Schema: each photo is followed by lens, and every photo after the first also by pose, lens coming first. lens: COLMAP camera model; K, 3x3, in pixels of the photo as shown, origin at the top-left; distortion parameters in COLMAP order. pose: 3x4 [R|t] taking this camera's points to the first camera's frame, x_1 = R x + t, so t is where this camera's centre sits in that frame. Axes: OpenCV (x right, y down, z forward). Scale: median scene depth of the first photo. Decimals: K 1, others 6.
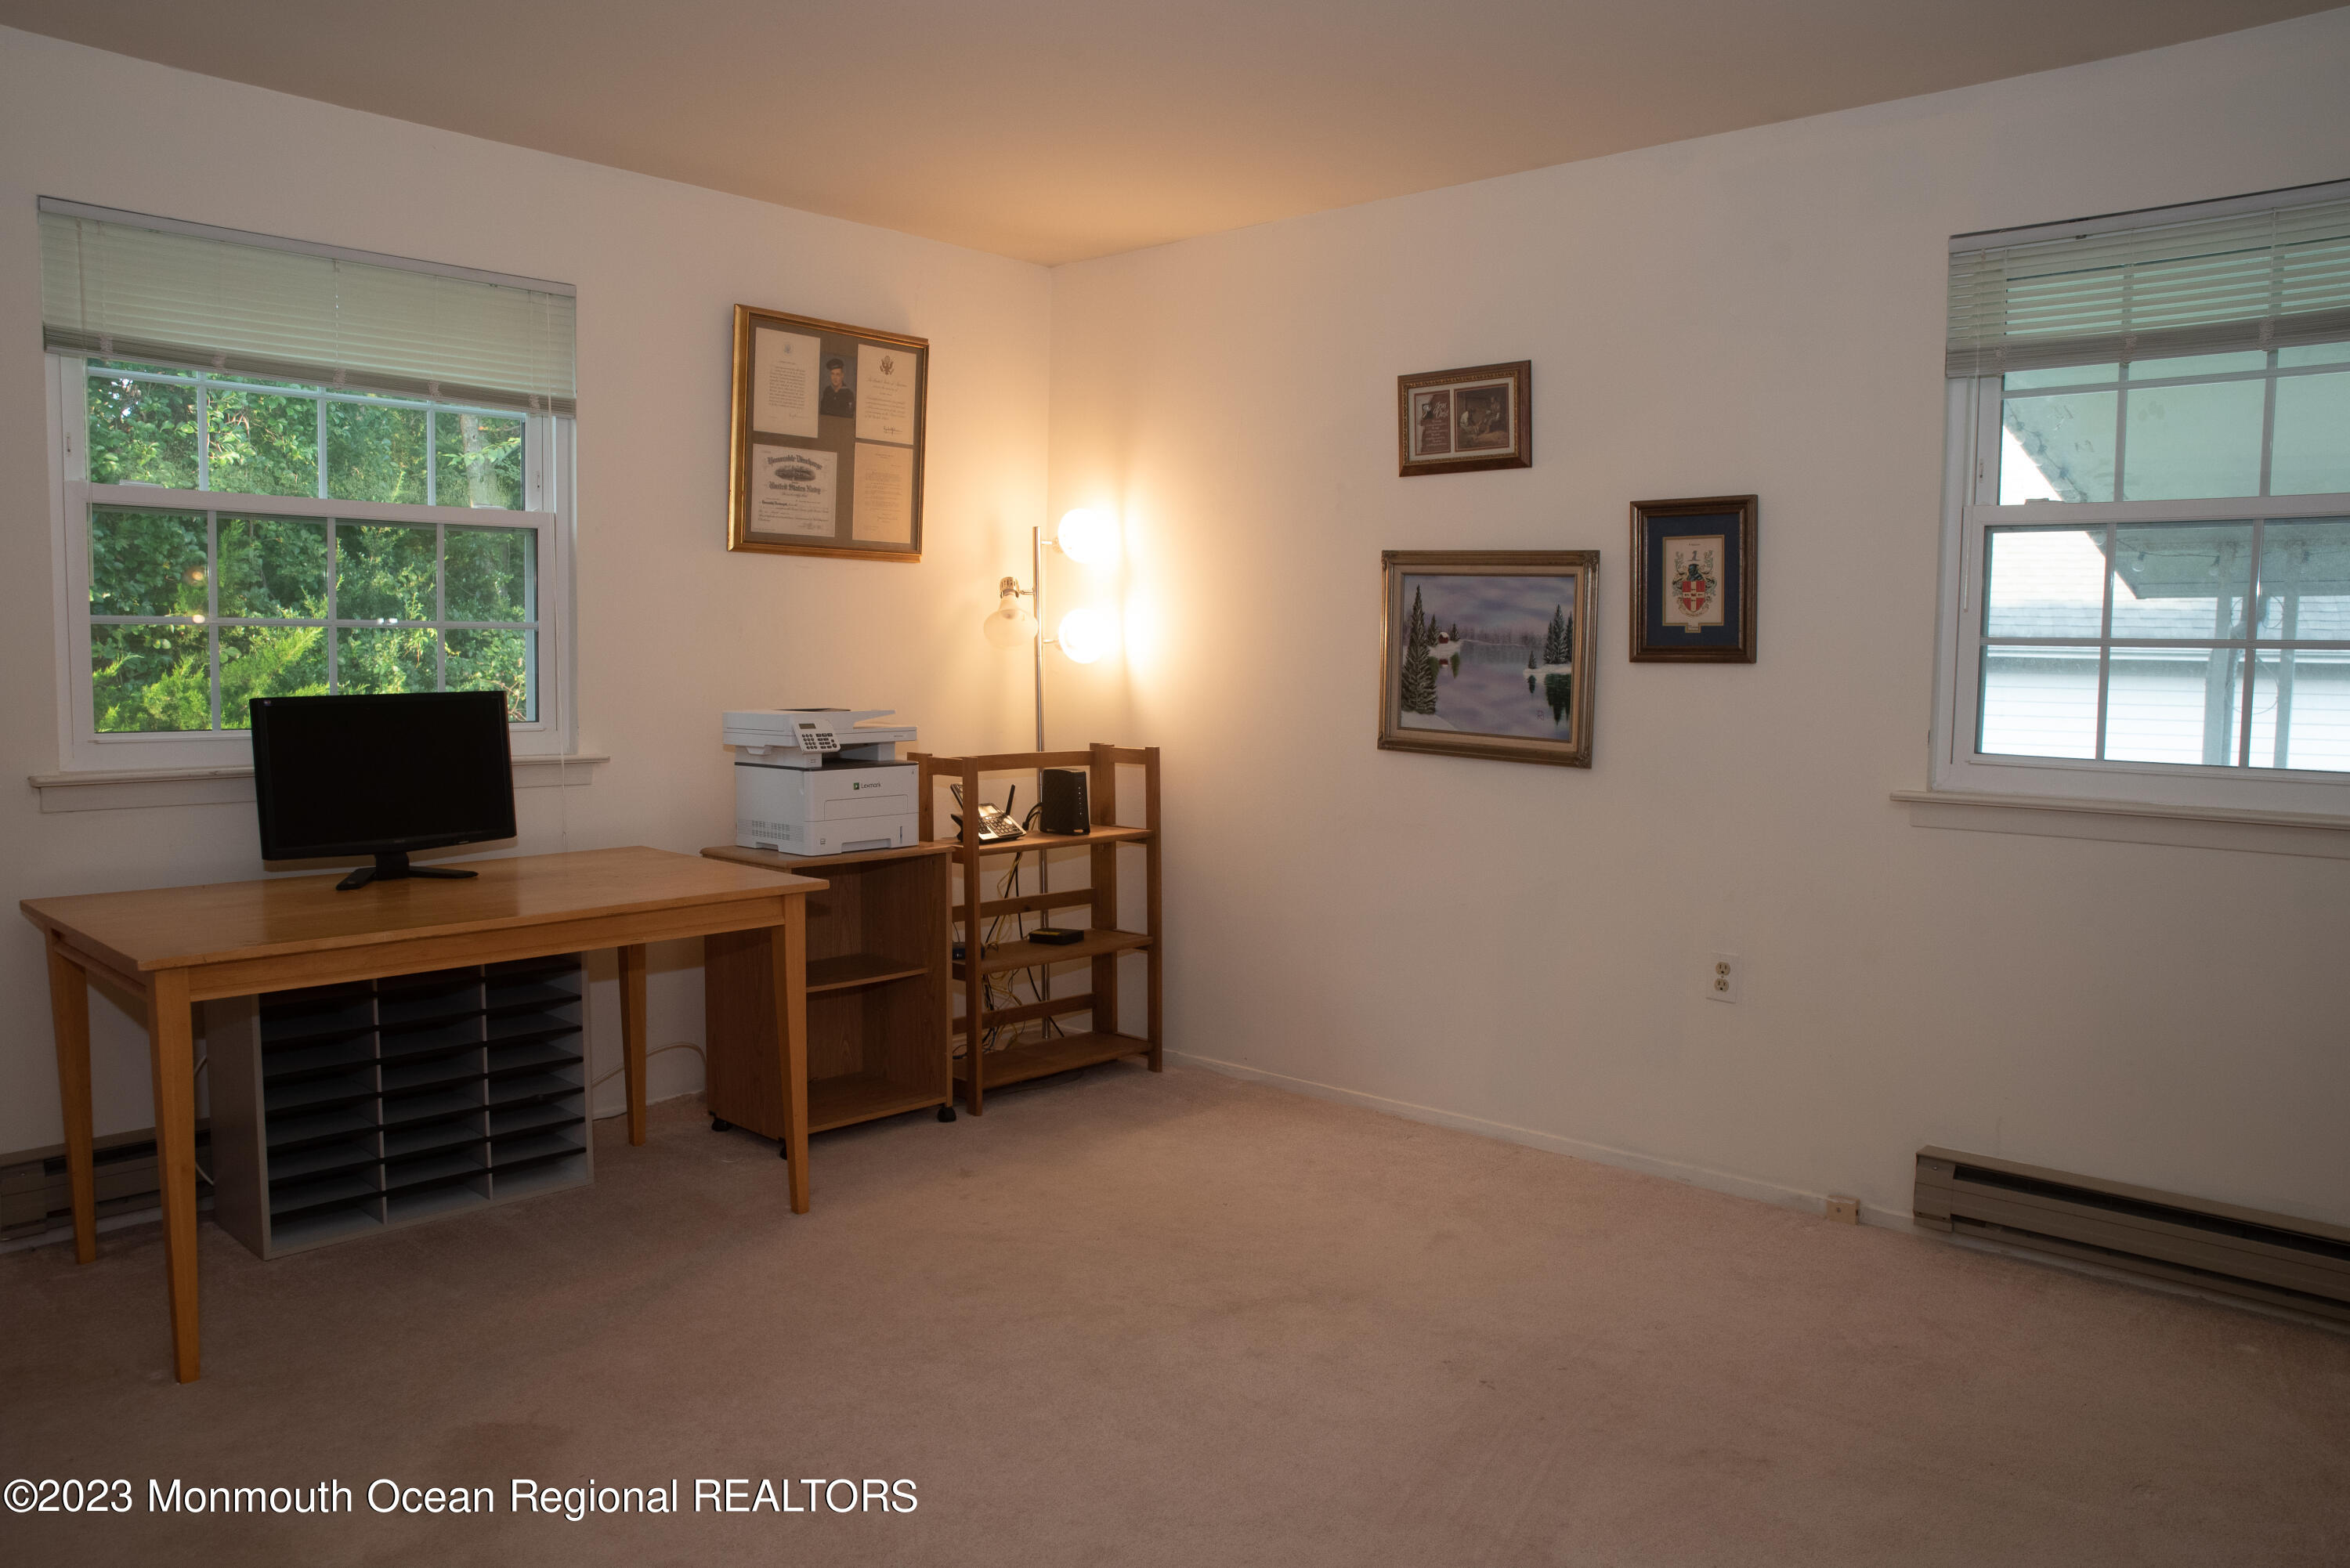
lens RADIAL K [[1728.9, 0, 1175.0], [0, 1728.9, 784.0], [0, 0, 1]] dist [0.002343, 0.003503]
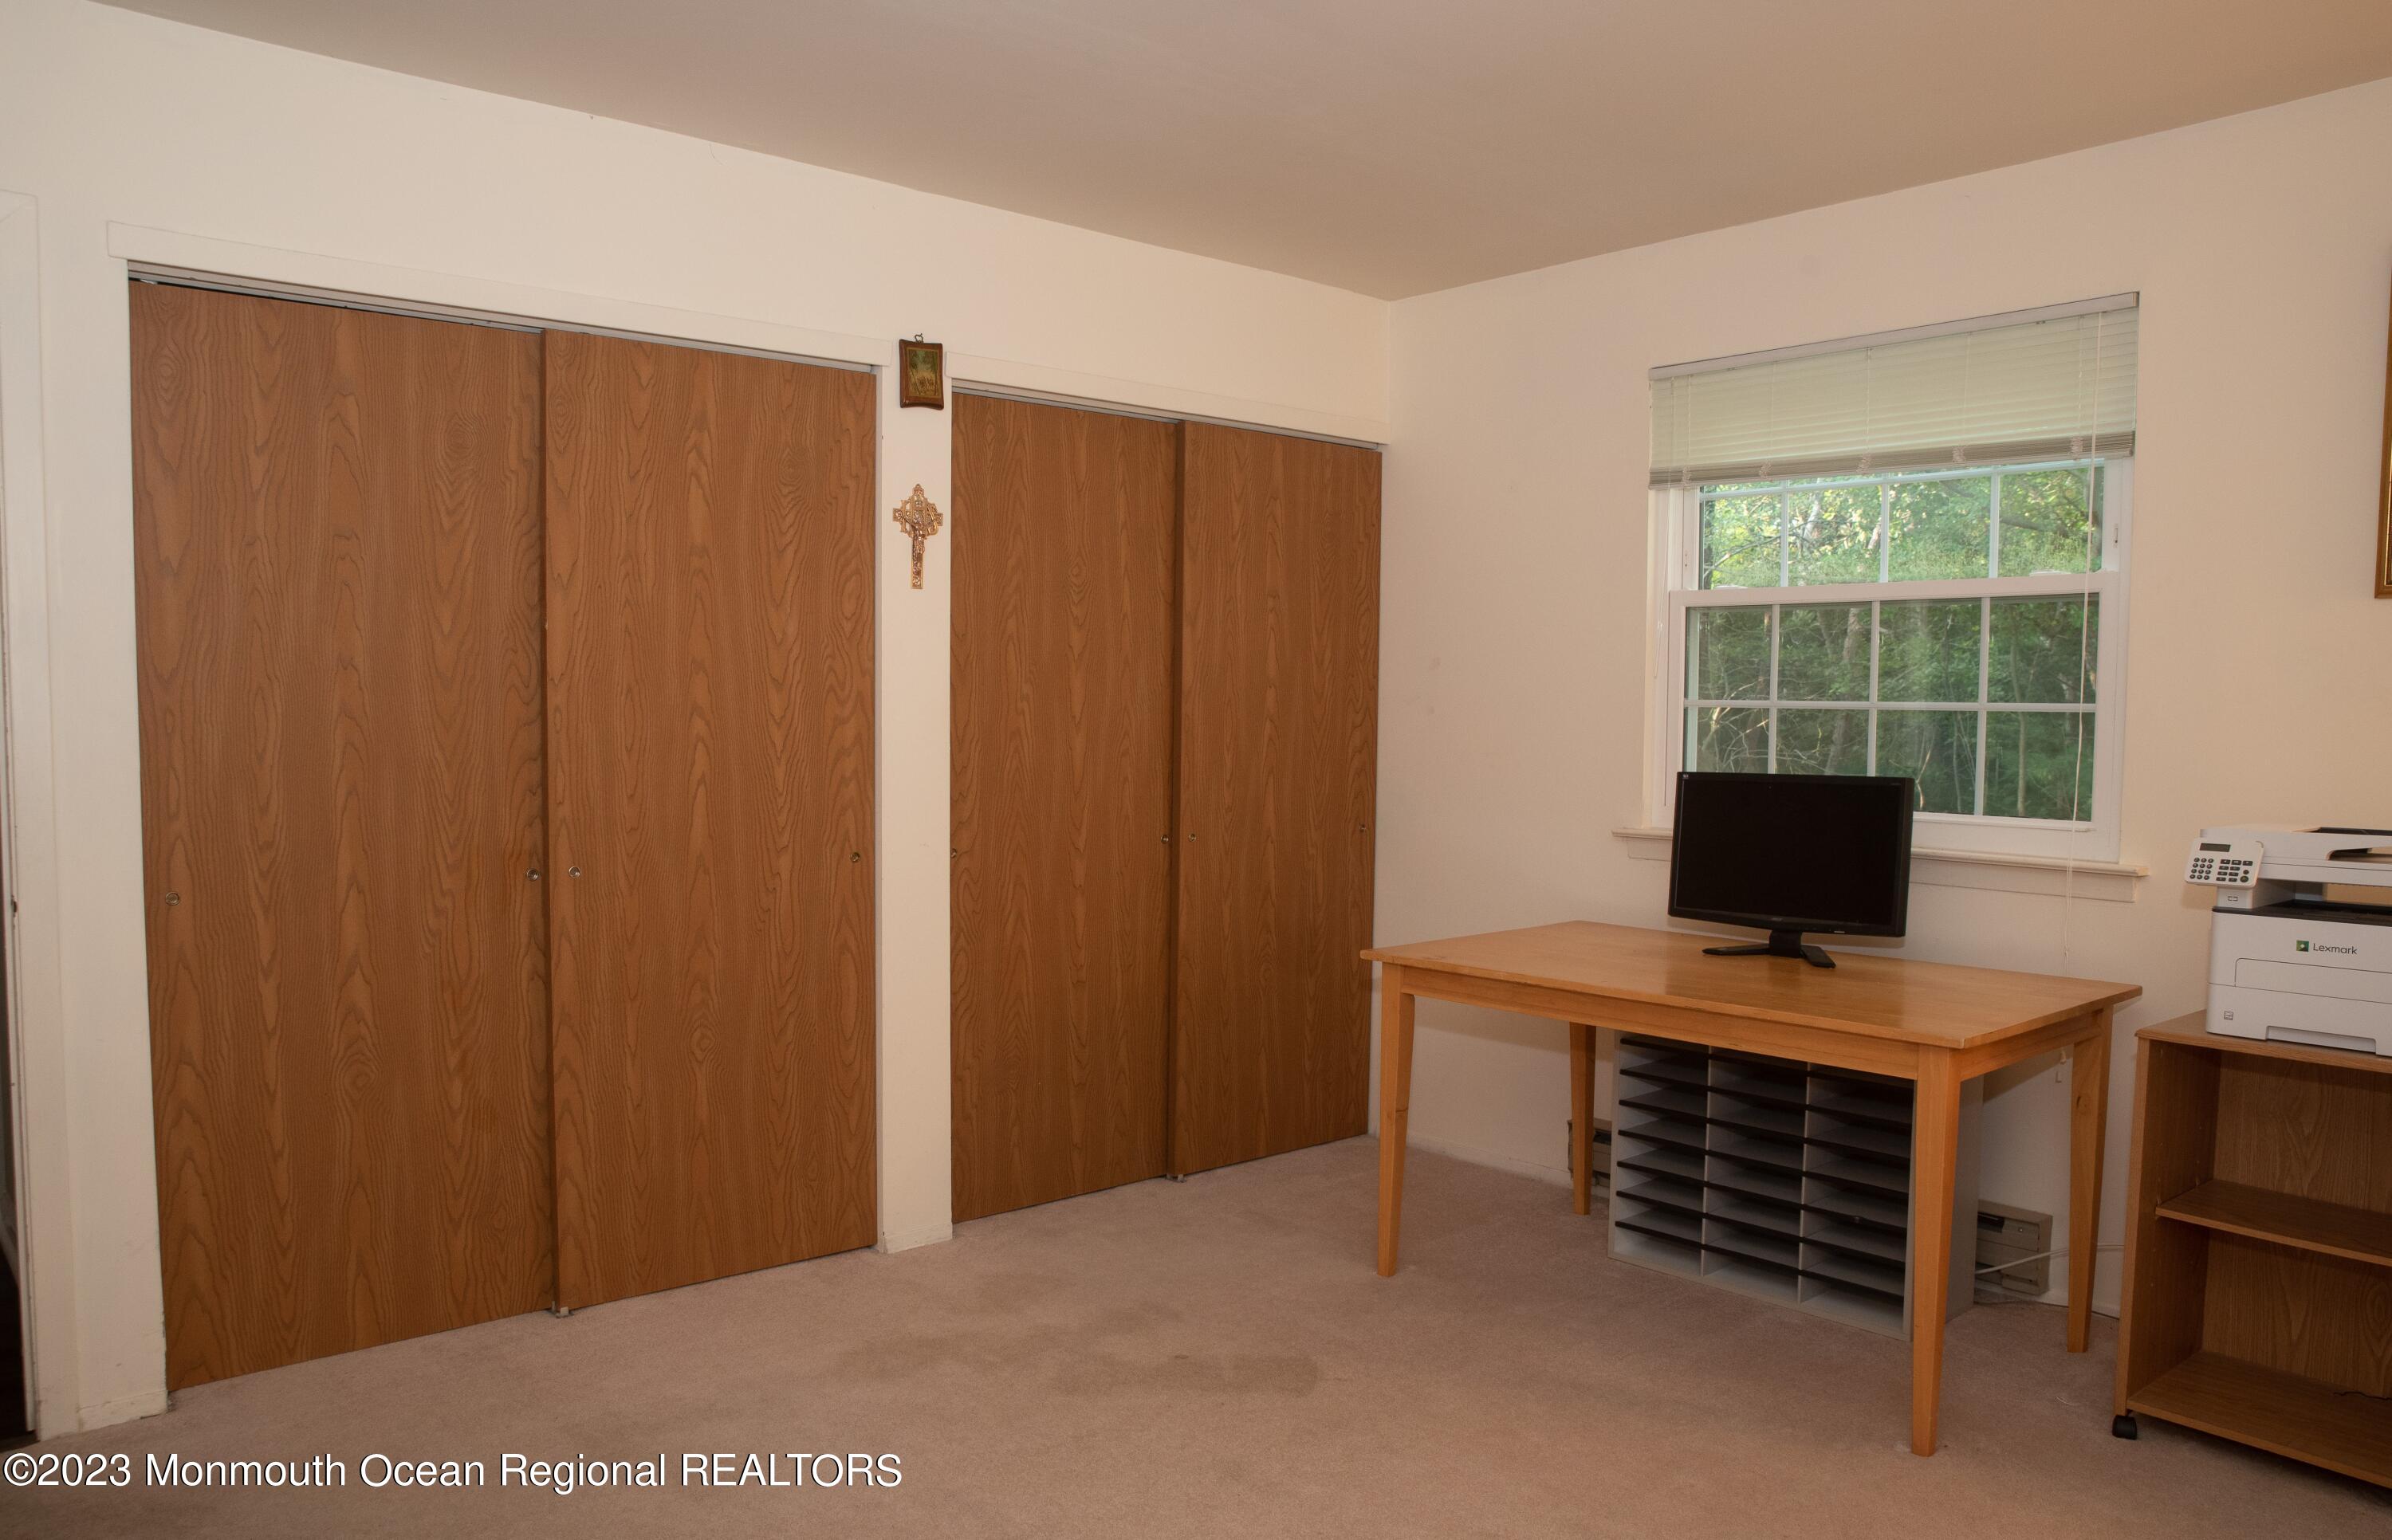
lens RADIAL K [[1779.2, 0, 1196.0], [0, 1779.2, 770.0], [0, 0, 1]] dist [-0.002800, -0.000951]
pose [[-0.092680, 0.025757, -0.995363, 0.600688], [-0.095545, 0.994822, 0.034639, -0.055454], [0.991101, 0.098312, -0.089739, 0.729449]]
